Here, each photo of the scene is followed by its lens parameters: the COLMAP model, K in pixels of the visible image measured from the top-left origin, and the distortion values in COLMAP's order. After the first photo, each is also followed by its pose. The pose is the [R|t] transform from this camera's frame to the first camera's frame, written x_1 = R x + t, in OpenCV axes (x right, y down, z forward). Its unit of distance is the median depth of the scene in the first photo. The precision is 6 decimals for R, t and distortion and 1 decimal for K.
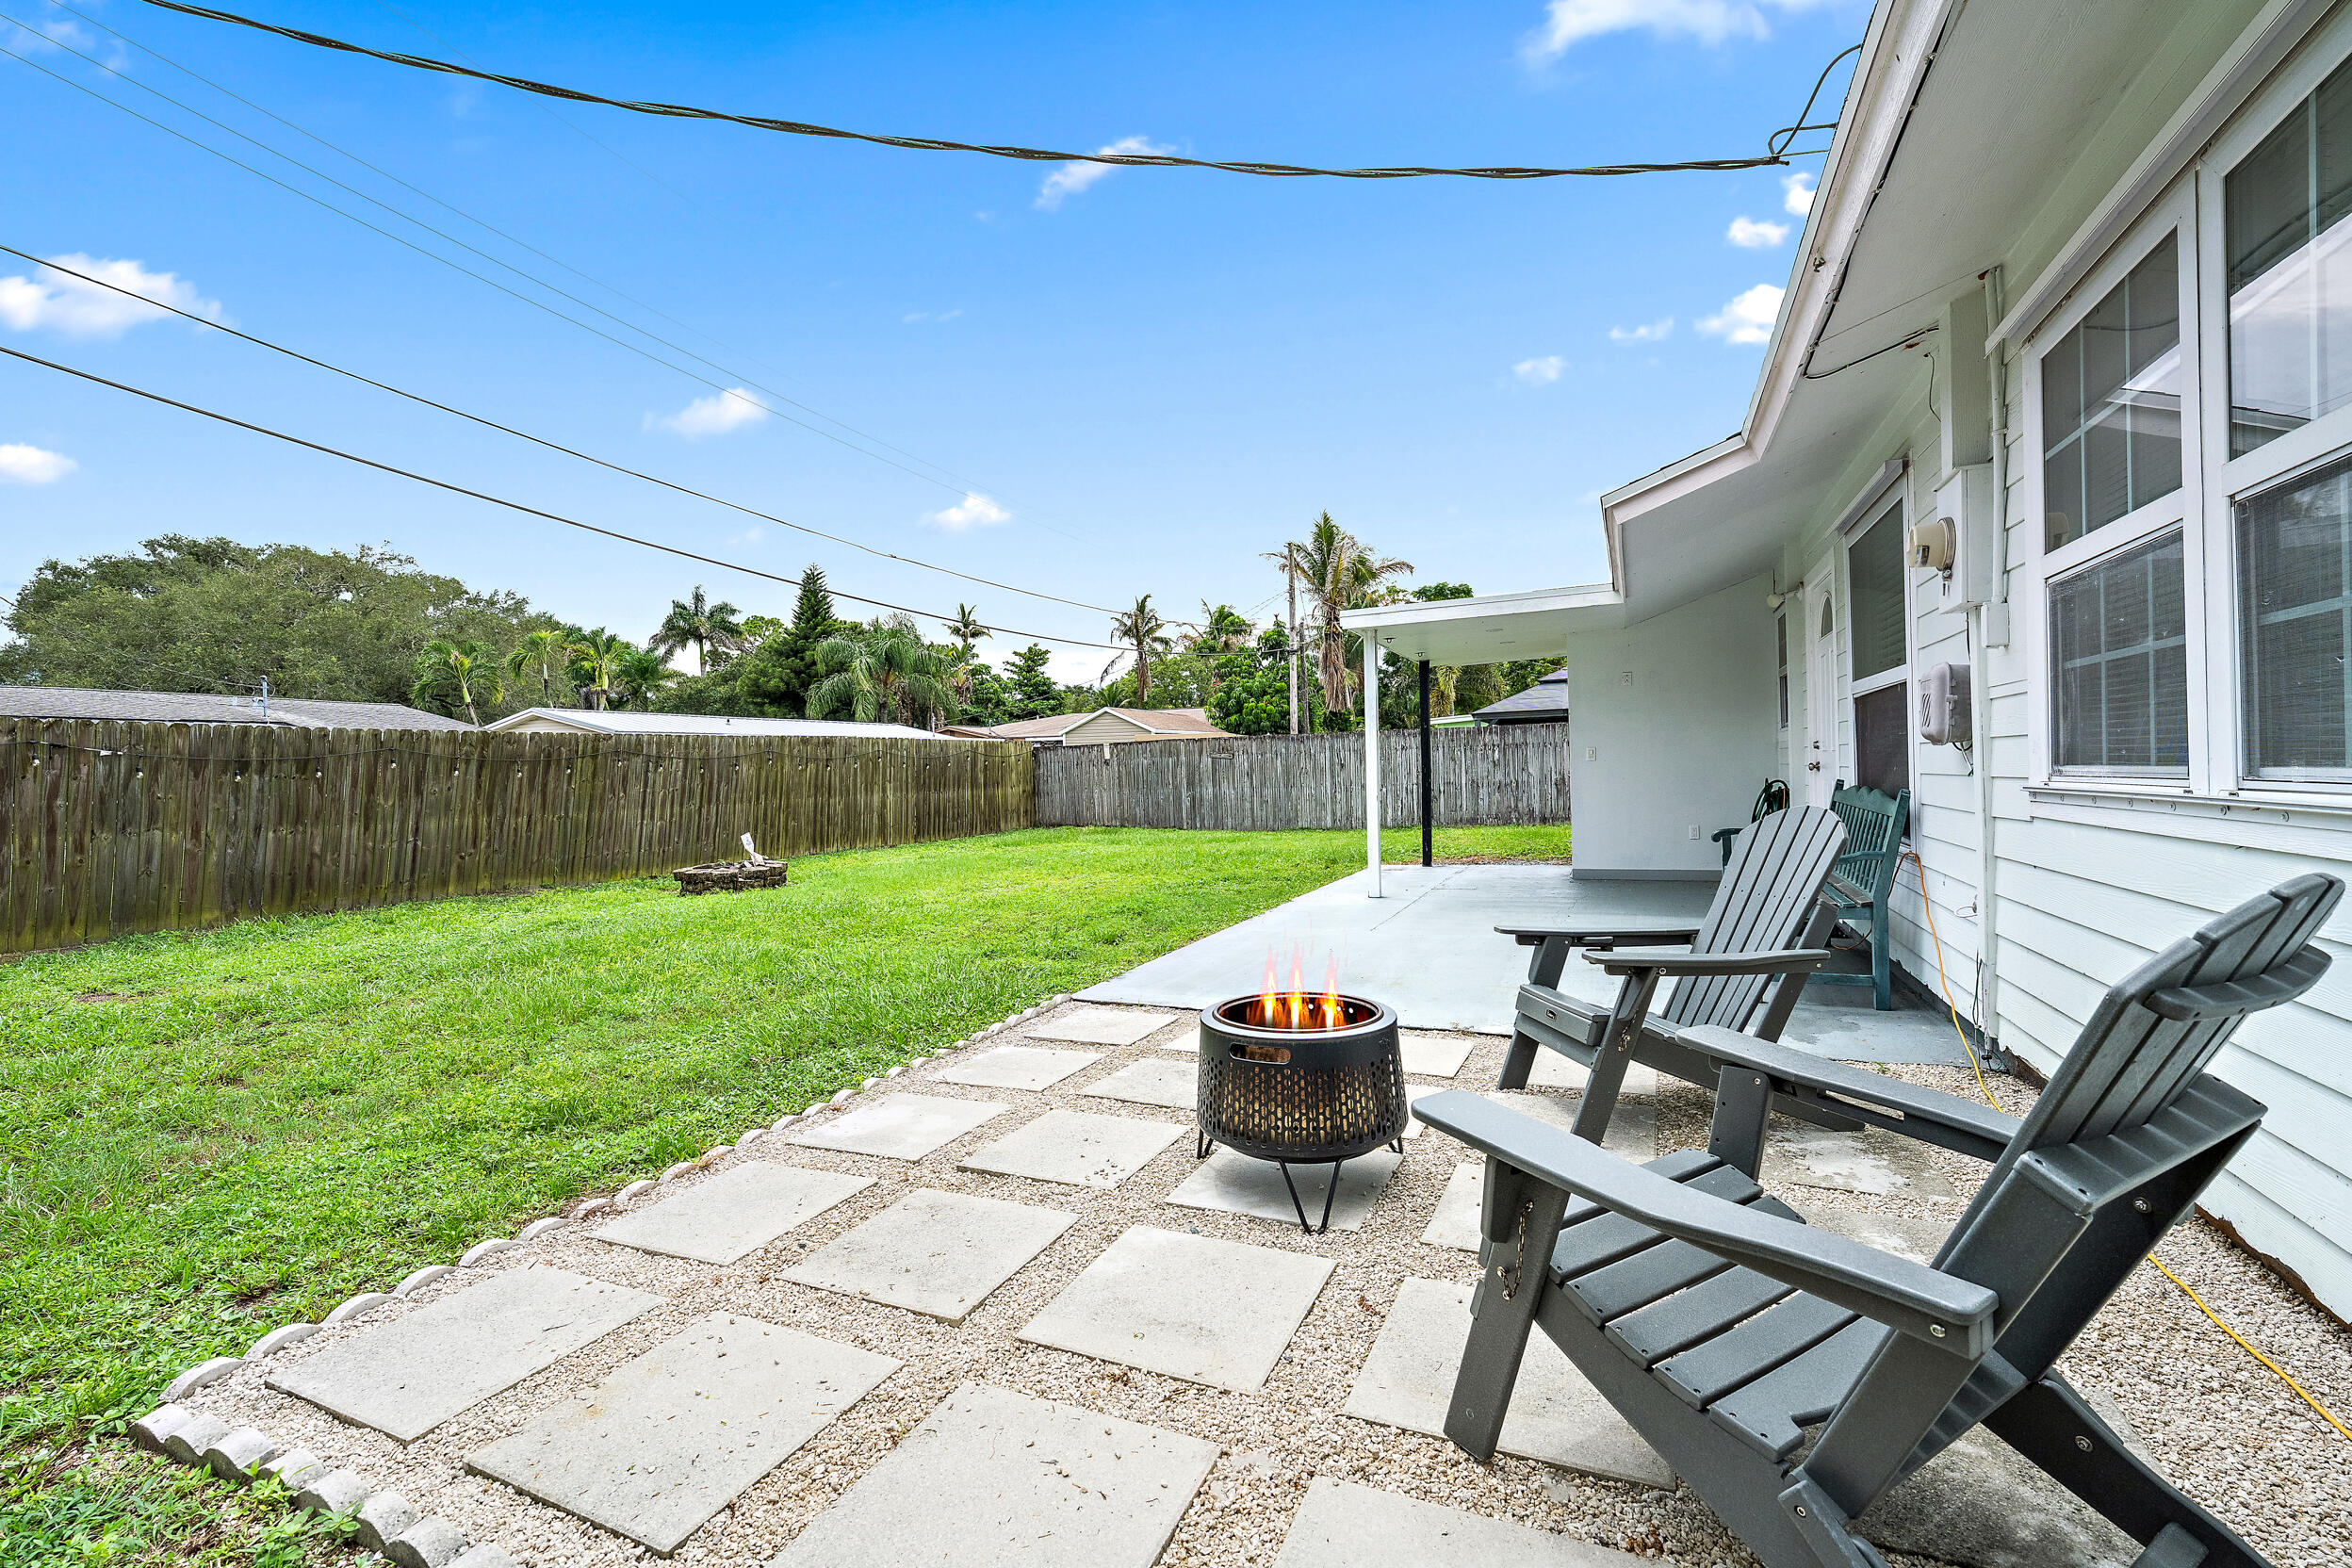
lens RADIAL K [[1005.8, 0, 1176.0], [0, 1005.8, 784.0], [0, 0, 1]] dist [0.000123, -0.000008]
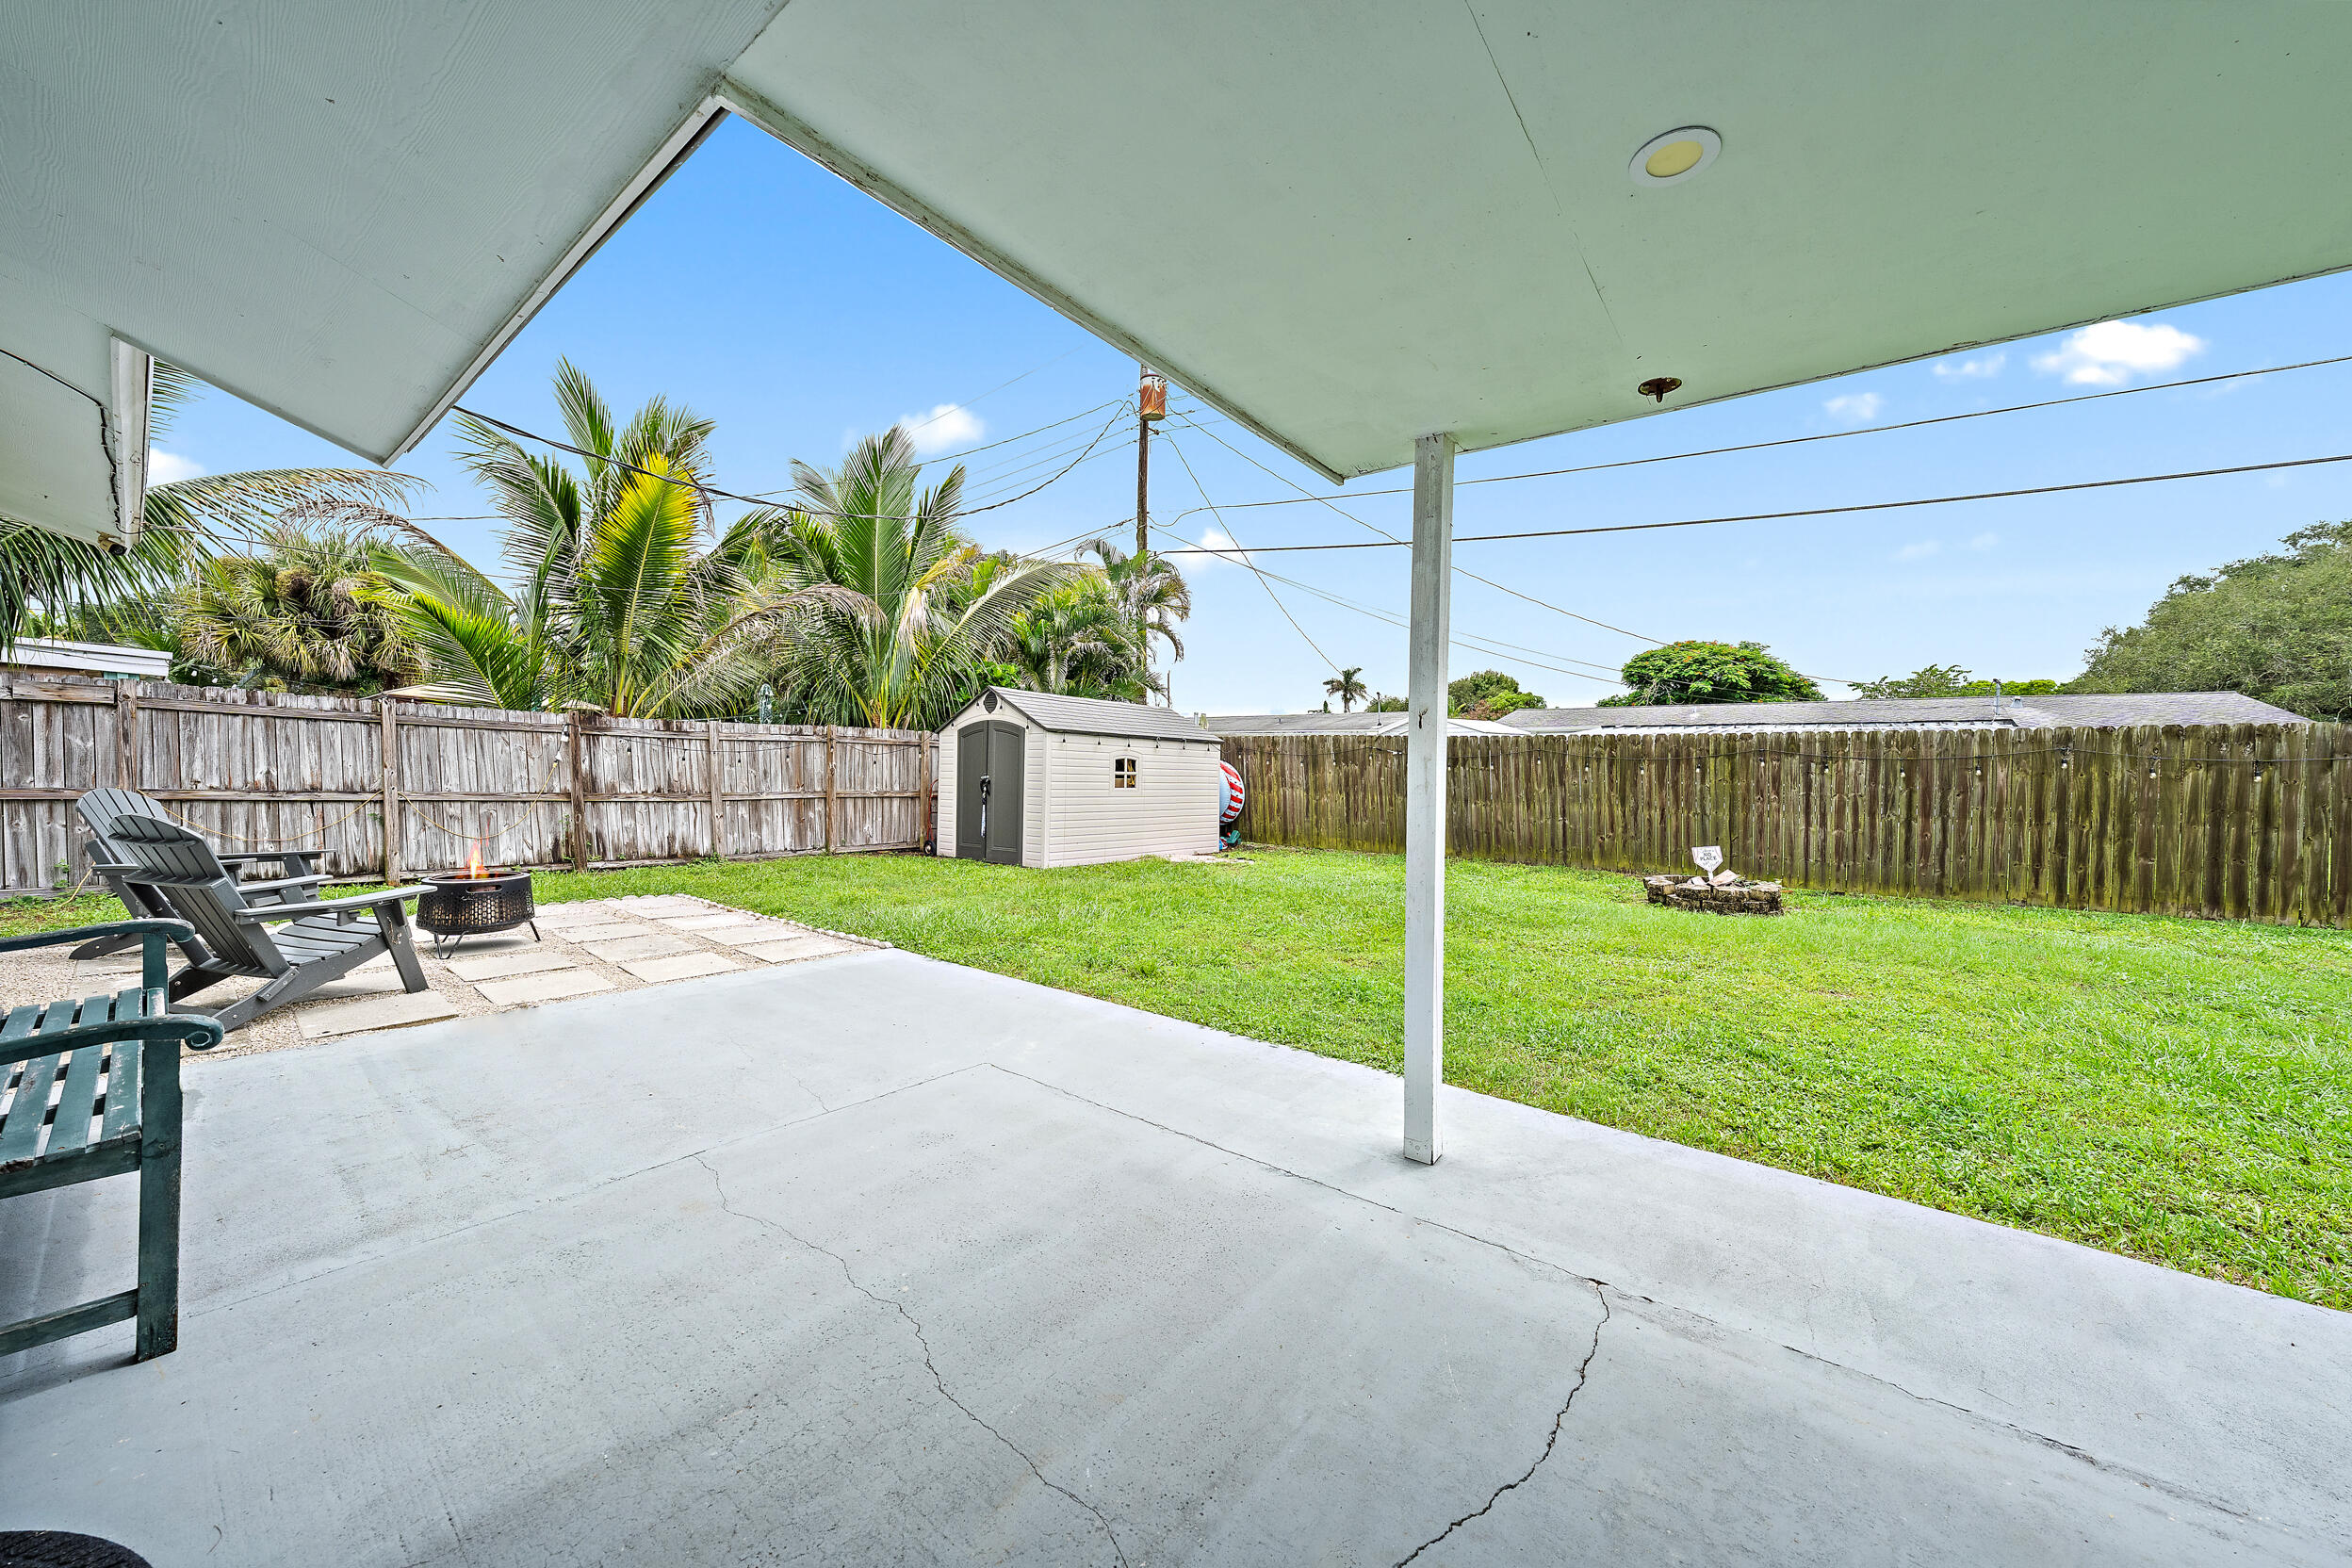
lens RADIAL K [[822.9, 0, 1176.0], [0, 822.9, 784.0], [0, 0, 1]] dist [-0.000249, -0.000026]
pose [[-0.232644, 0.041101, -0.971693, 0.365210], [-0.024056, 0.998558, 0.047997, -0.027446], [0.972264, 0.034542, -0.231319, 0.708539]]
